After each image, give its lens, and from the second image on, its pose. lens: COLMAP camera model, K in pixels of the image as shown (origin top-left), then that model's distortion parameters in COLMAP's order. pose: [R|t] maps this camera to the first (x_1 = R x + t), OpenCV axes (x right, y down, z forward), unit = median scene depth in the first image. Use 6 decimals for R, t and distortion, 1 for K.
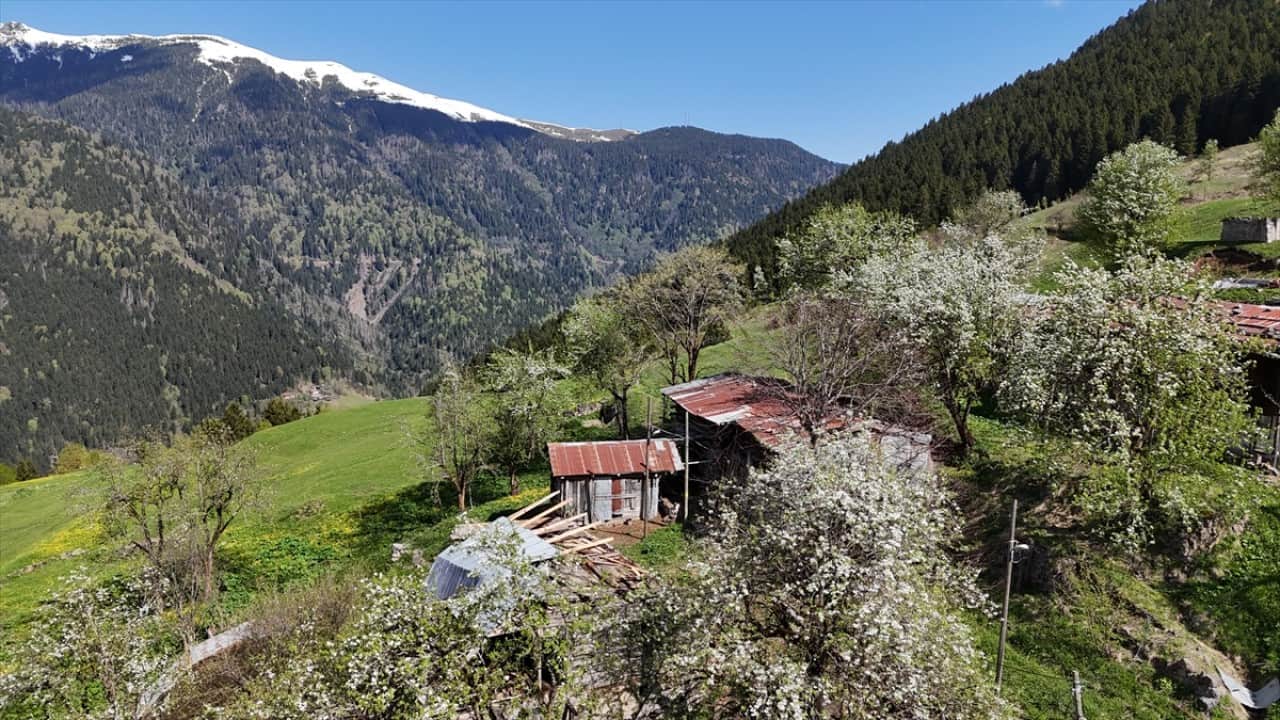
lens RADIAL K [[958.0, 0, 641.7], [0, 958.0, 357.7], [0, 0, 1]] dist [0.061470, -0.044399]
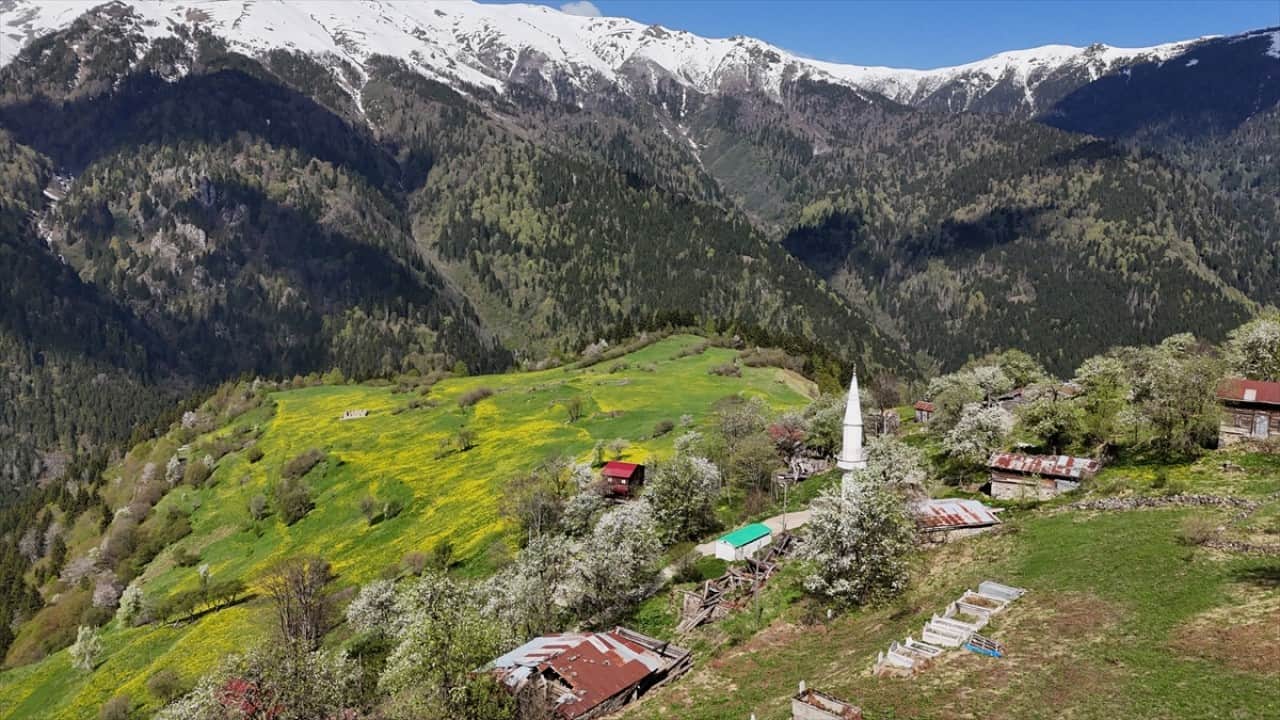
lens RADIAL K [[958.0, 0, 639.7], [0, 958.0, 353.9], [0, 0, 1]] dist [0.061470, -0.044399]
pose [[0.546954, 0.116937, -0.828956, 0.077371], [-0.113536, 0.991409, 0.064941, -0.007629], [0.829428, 0.058597, 0.555532, -0.067837]]
